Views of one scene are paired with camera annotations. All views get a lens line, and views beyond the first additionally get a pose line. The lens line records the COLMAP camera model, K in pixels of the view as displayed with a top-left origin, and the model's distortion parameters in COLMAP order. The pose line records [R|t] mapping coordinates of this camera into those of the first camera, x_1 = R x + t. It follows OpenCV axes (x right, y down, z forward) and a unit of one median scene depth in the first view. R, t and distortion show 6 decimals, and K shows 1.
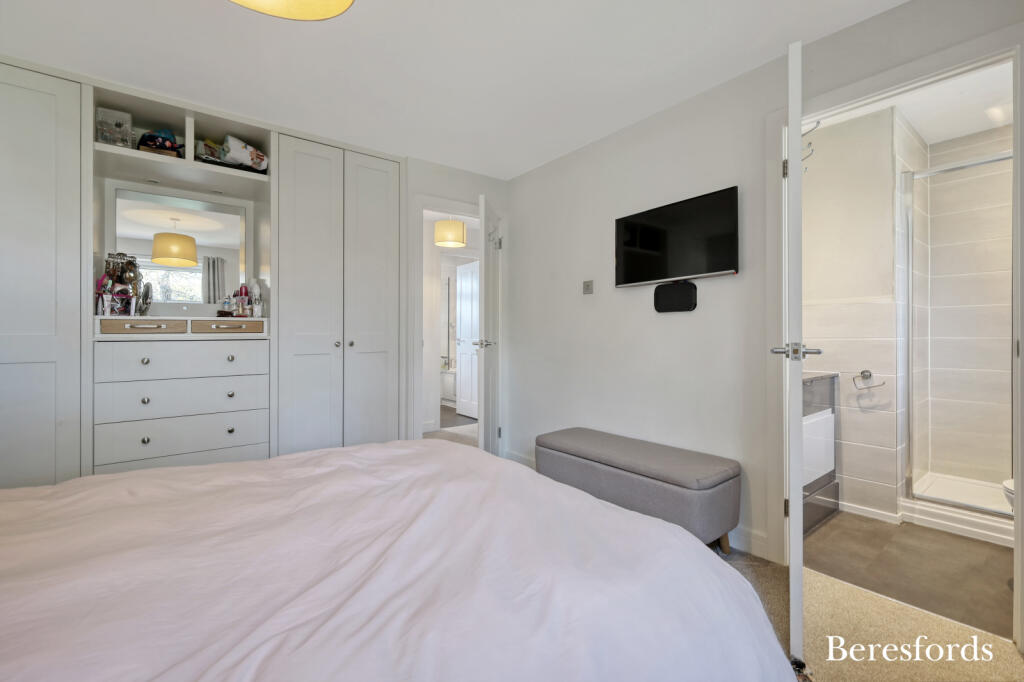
lens RADIAL K [[443.8, 0, 510.6], [0, 443.8, 339.5], [0, 0, 1]] dist [0.010990, -0.002347]
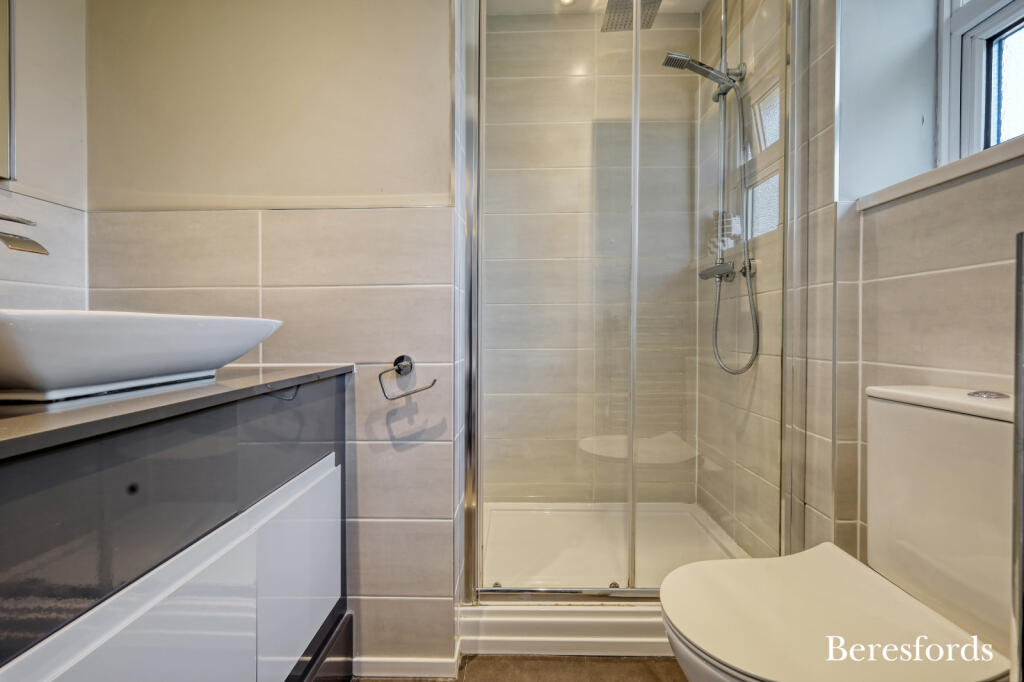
lens RADIAL K [[443.8, 0, 509.8], [0, 443.8, 339.7], [0, 0, 1]] dist [0.010990, -0.002347]
pose [[0.621654, -0.005003, 0.783276, 0.499120], [0.001246, 0.999985, 0.005398, 0.049228], [-0.783291, -0.002380, 0.621651, 0.620563]]
